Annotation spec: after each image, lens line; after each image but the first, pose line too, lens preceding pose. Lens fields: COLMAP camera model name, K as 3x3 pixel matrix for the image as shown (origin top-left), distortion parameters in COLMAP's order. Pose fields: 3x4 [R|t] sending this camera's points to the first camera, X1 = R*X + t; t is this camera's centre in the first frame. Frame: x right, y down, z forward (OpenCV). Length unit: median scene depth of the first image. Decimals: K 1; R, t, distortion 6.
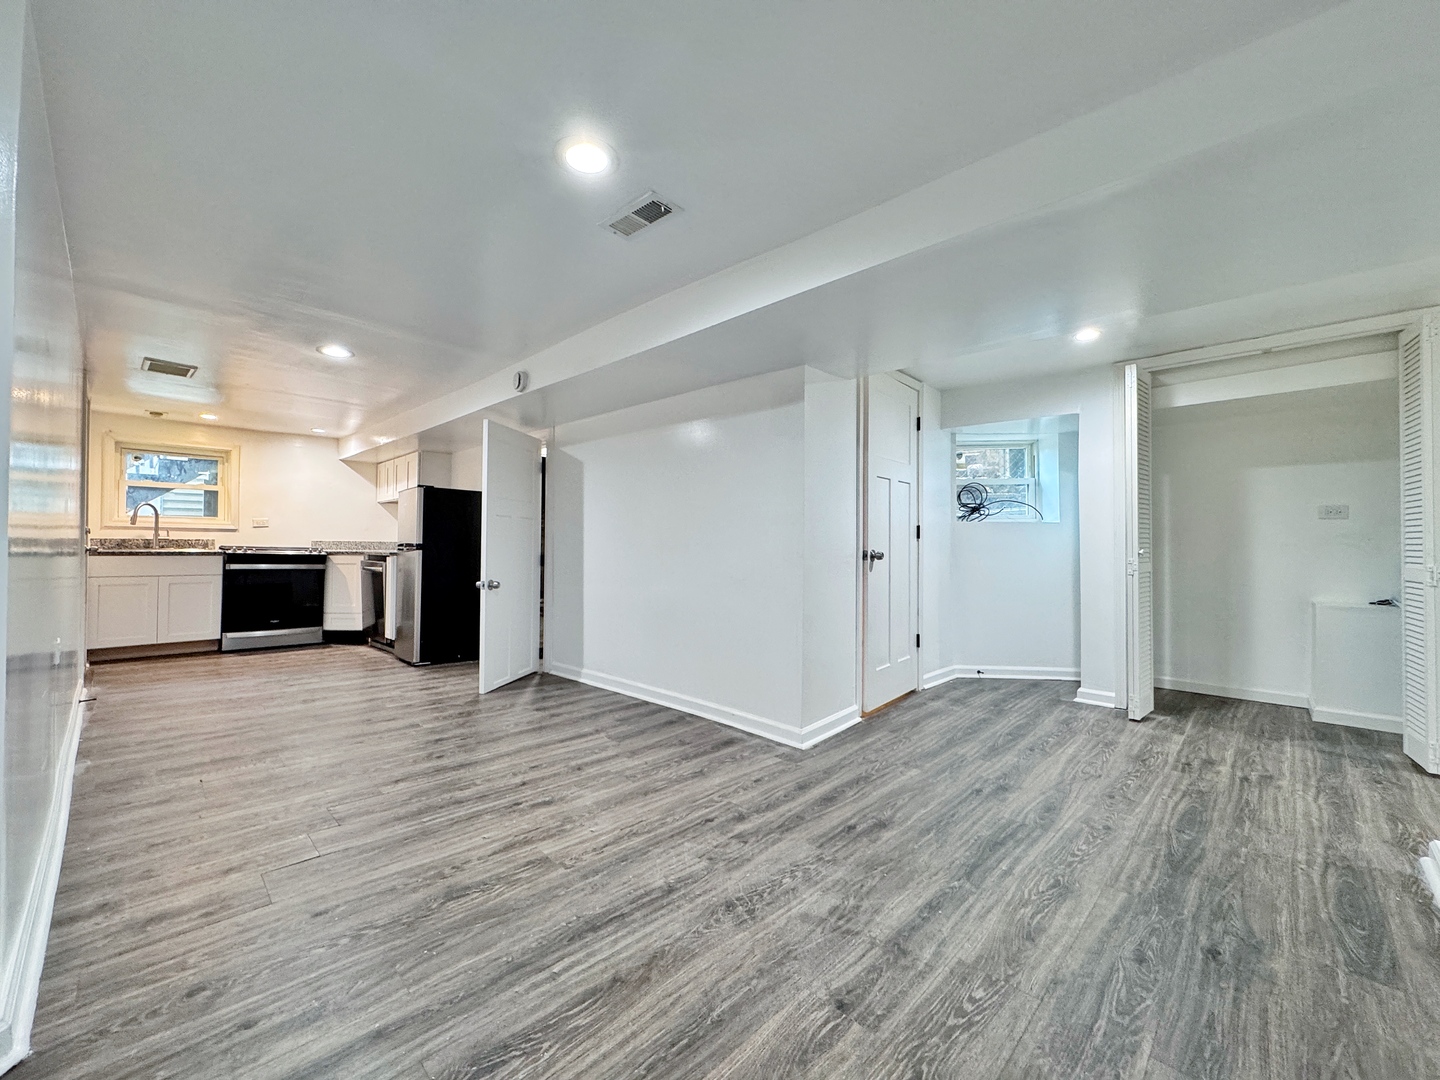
lens RADIAL K [[575.0, 0, 720.9], [0, 575.0, 535.9], [0, 0, 1]] dist [0.000087, 0.000179]
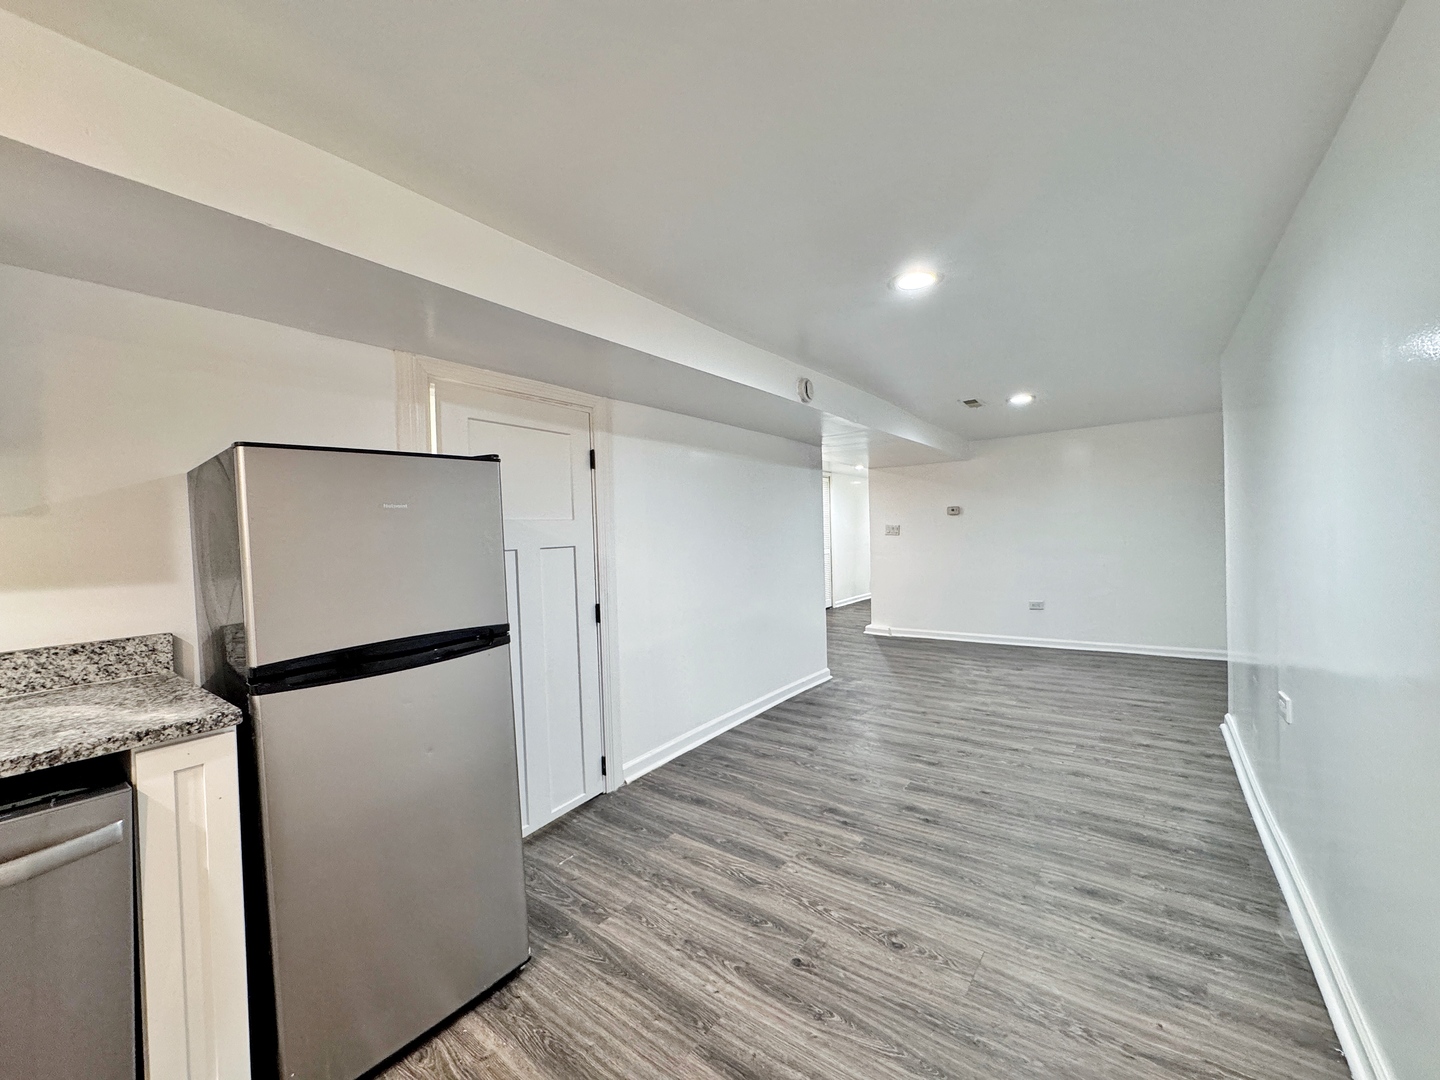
lens RADIAL K [[575.0, 0, 721.4], [0, 575.0, 536.4], [0, 0, 1]] dist [0.000087, 0.000179]
pose [[-0.124368, -0.013412, 0.992145, -1.669199], [0.014032, 0.999785, 0.015274, -0.083360], [-0.992137, 0.015821, -0.124153, 1.712232]]
